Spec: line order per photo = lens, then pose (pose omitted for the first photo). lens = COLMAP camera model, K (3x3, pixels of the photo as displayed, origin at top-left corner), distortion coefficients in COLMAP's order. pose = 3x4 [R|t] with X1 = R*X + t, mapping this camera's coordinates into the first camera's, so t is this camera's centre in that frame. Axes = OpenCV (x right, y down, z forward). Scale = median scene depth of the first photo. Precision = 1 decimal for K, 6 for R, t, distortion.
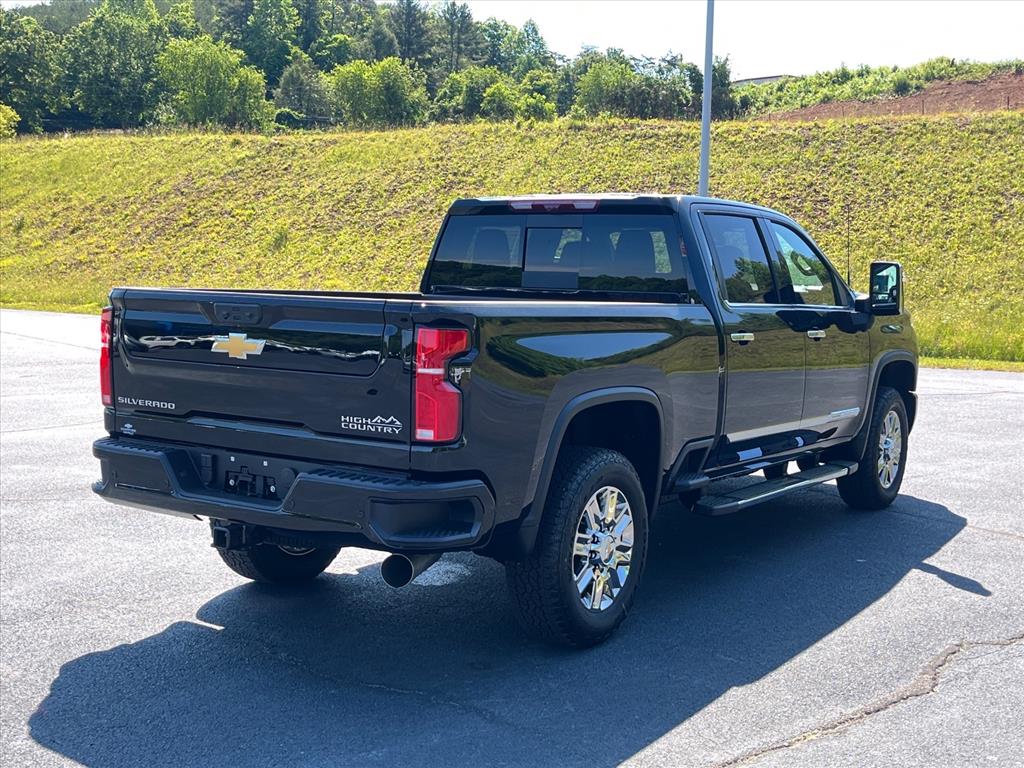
lens RADIAL K [[1325.0, 0, 516.5], [0, 1325.0, 381.7], [0, 0, 1]] dist [0.023320, 0.000000]
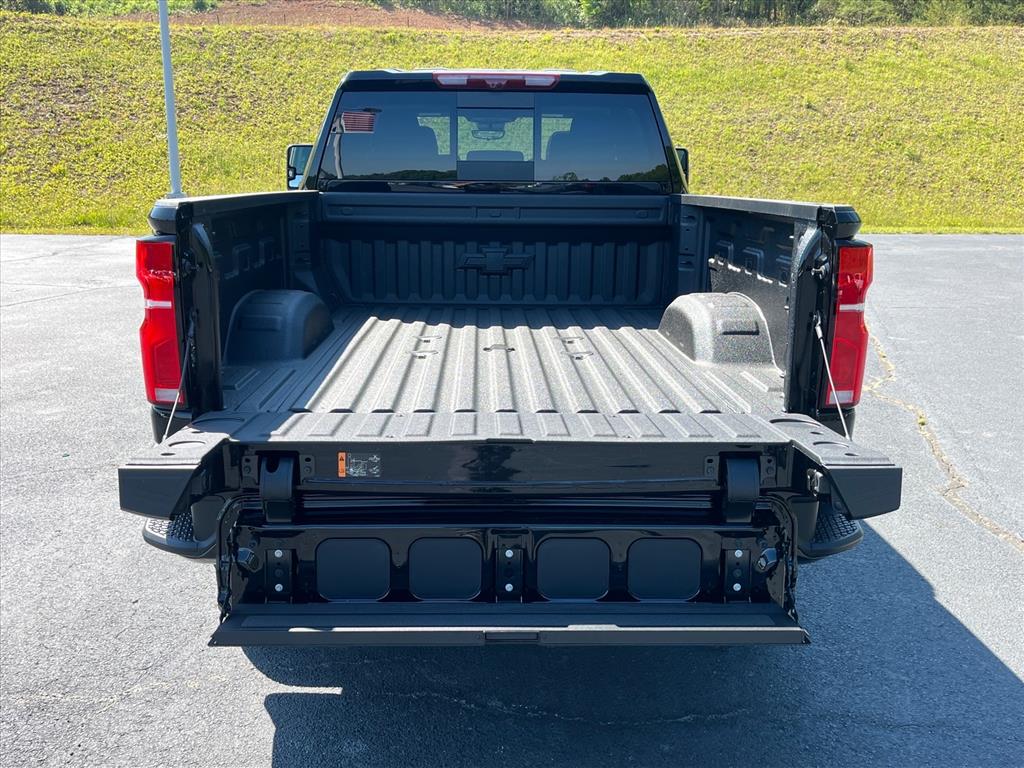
lens RADIAL K [[975.3, 0, 509.5], [0, 975.3, 392.9], [0, 0, 1]] dist [0.028319, 0.000000]
pose [[0.815441, -0.148736, 0.559405, -0.100848], [0.061864, 0.983282, 0.171259, -0.012098], [-0.575525, -0.105044, 0.811010, 0.131986]]
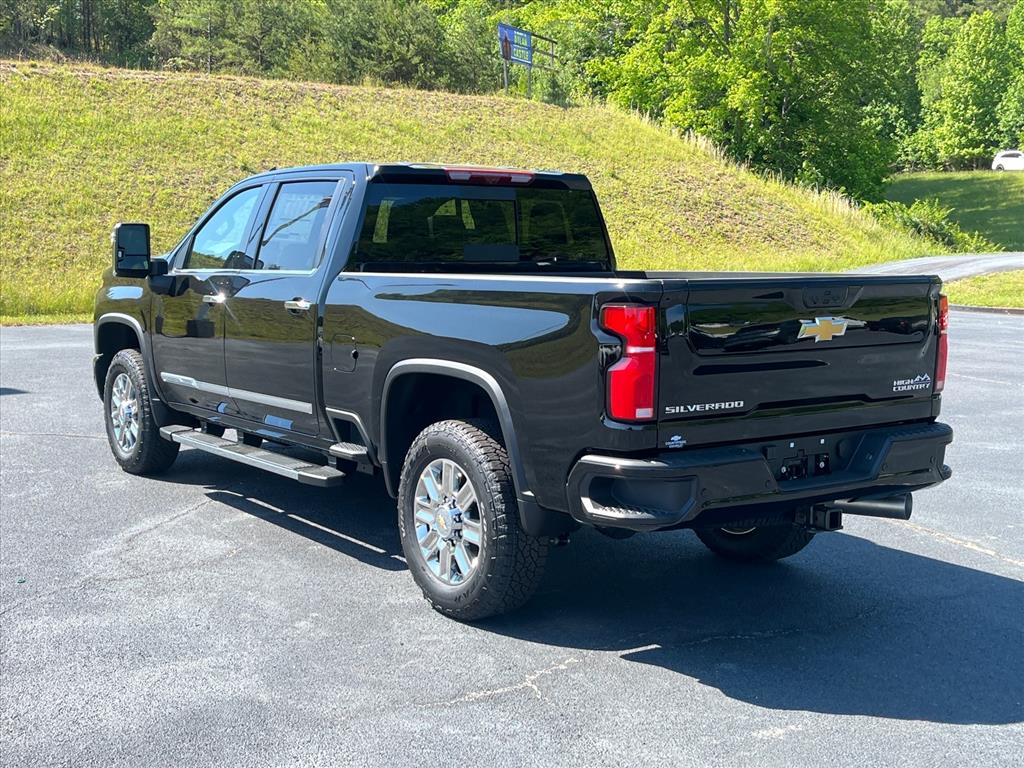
lens RADIAL K [[1325.0, 0, 514.6], [0, 1325.0, 384.1], [0, 0, 1]] dist [0.023320, 0.000000]
pose [[0.338453, -0.124483, 0.932713, -0.262732], [0.080442, 0.991410, 0.103127, -0.023087], [-0.937538, 0.040126, 0.345560, 0.185752]]
